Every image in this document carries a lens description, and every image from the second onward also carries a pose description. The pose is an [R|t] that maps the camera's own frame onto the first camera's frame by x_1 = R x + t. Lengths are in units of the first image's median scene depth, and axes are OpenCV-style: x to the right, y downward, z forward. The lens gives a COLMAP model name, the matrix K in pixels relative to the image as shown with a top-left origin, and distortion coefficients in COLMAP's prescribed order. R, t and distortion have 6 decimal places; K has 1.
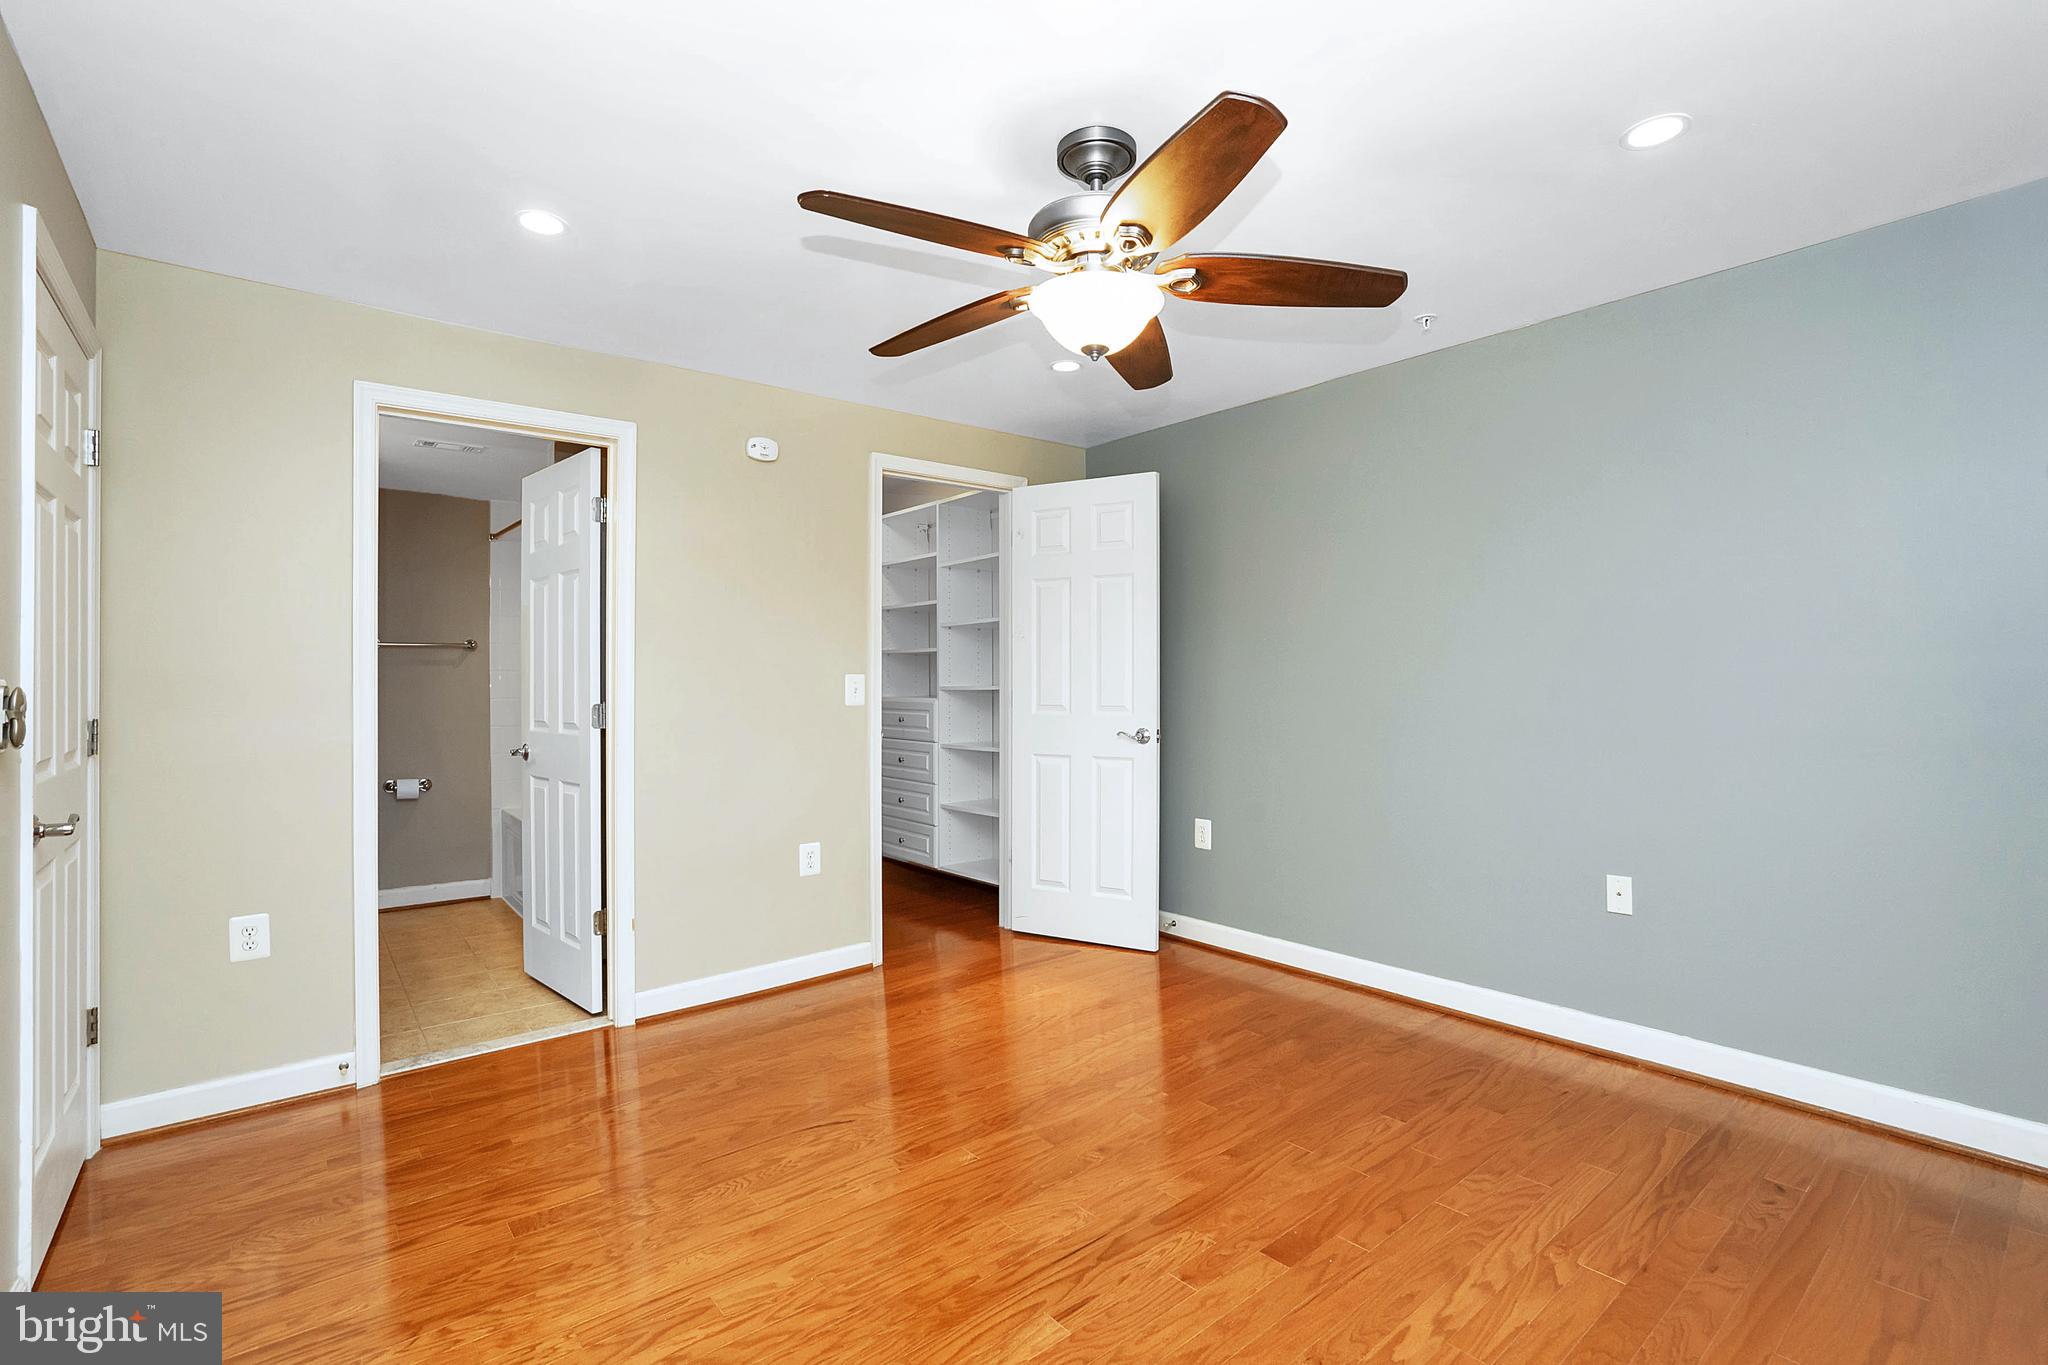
lens RADIAL K [[929.0, 0, 1030.9], [0, 929.0, 705.0], [0, 0, 1]] dist [-0.002063, 0.000017]
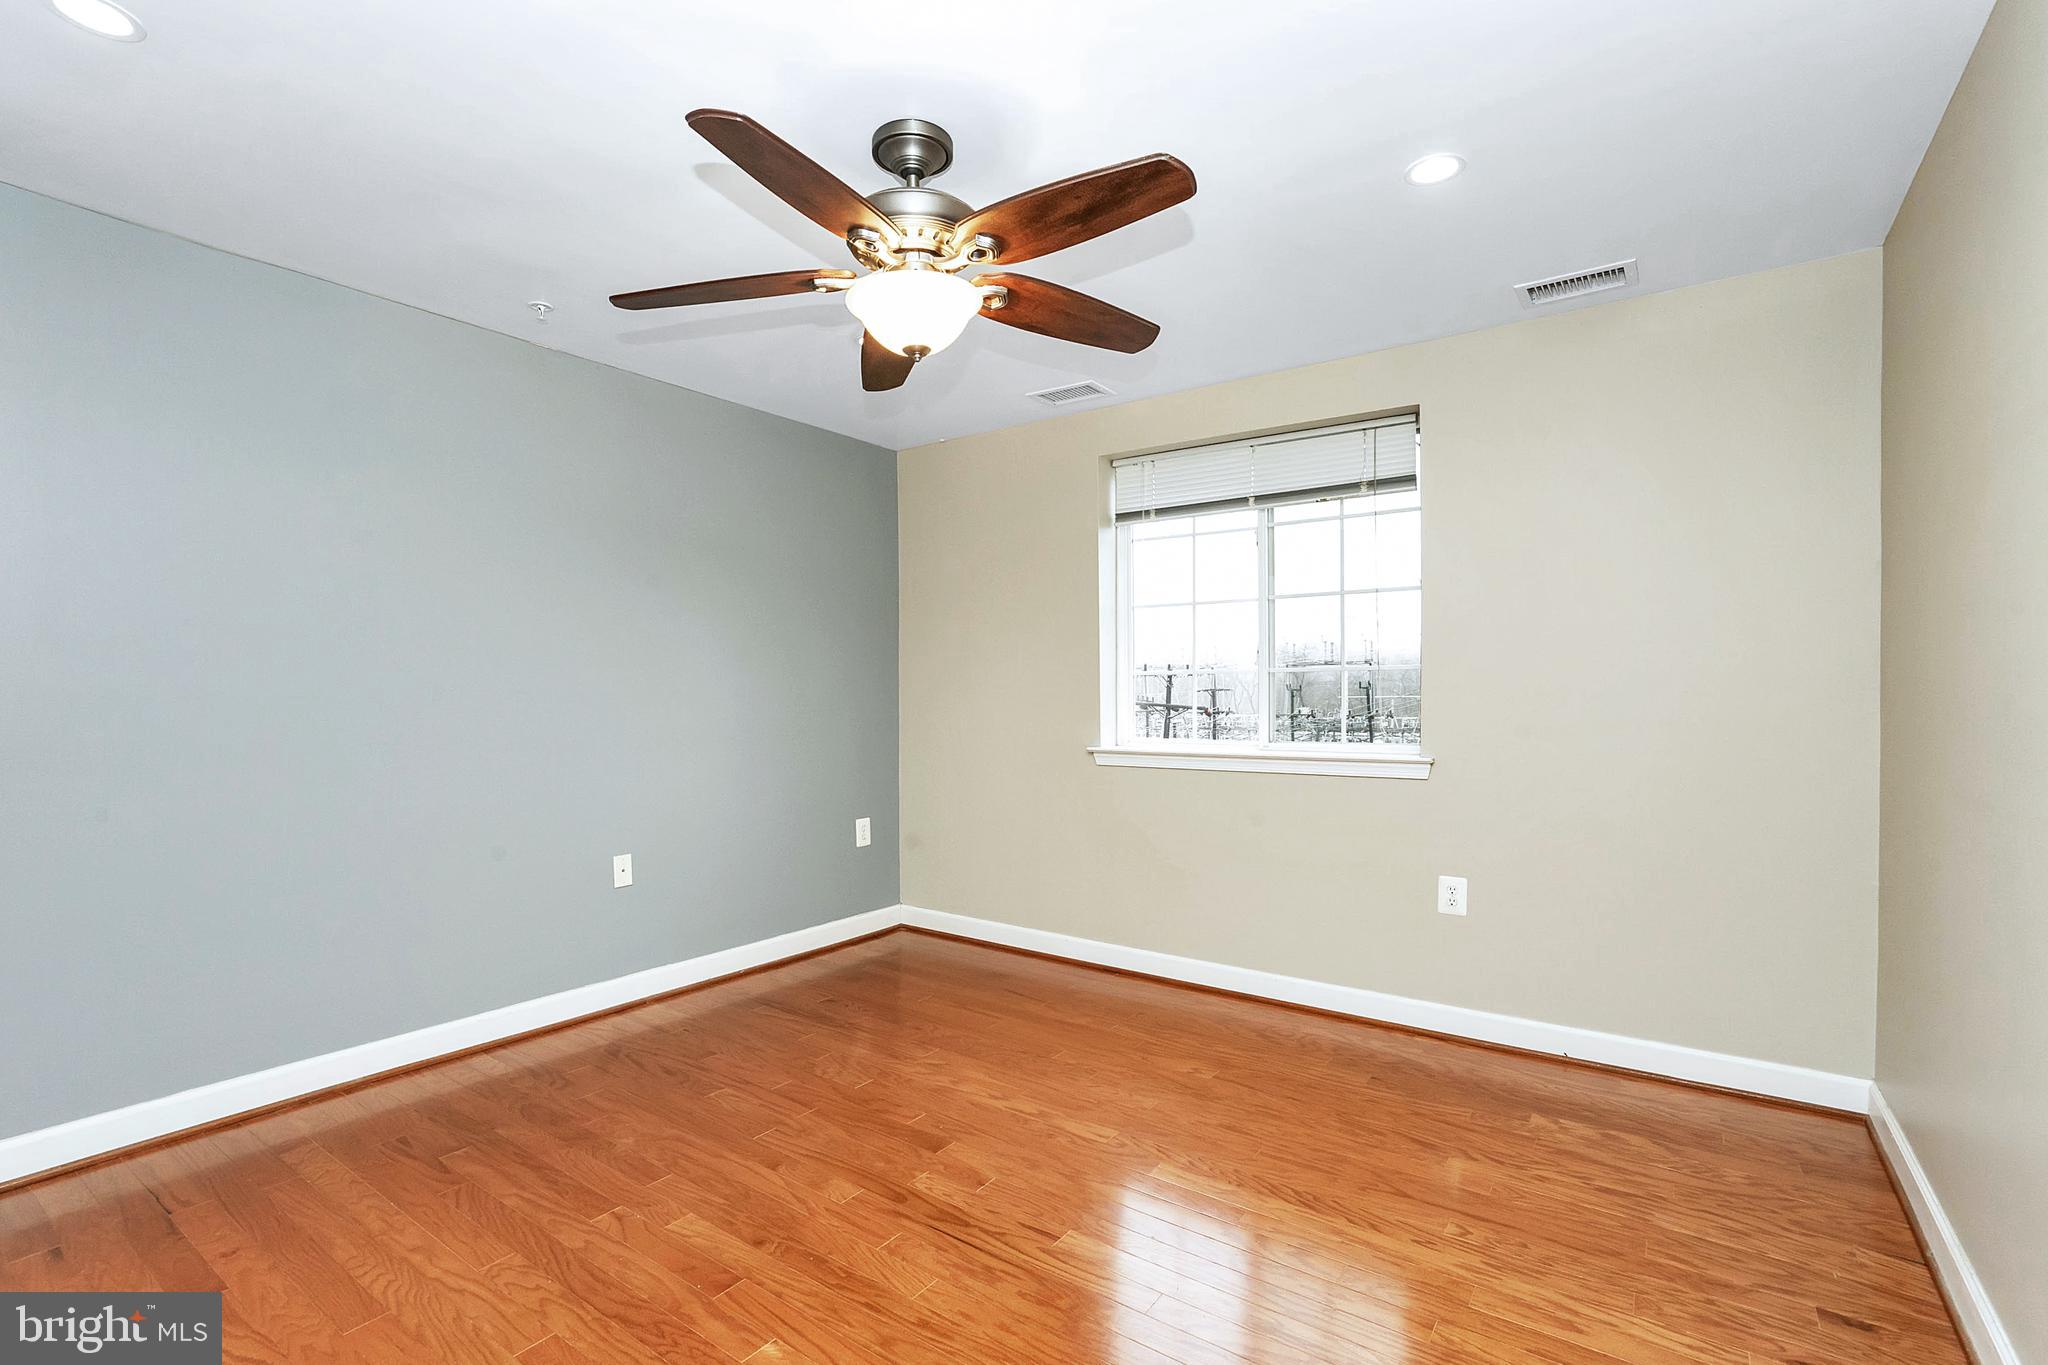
lens RADIAL K [[929.0, 0, 1030.9], [0, 929.0, 705.0], [0, 0, 1]] dist [-0.002063, 0.000017]
pose [[-0.257396, -0.001447, 0.966305, -0.781540], [0.018458, 0.999809, 0.006414, -0.006573], [-0.966130, 0.019487, -0.257321, 0.954849]]
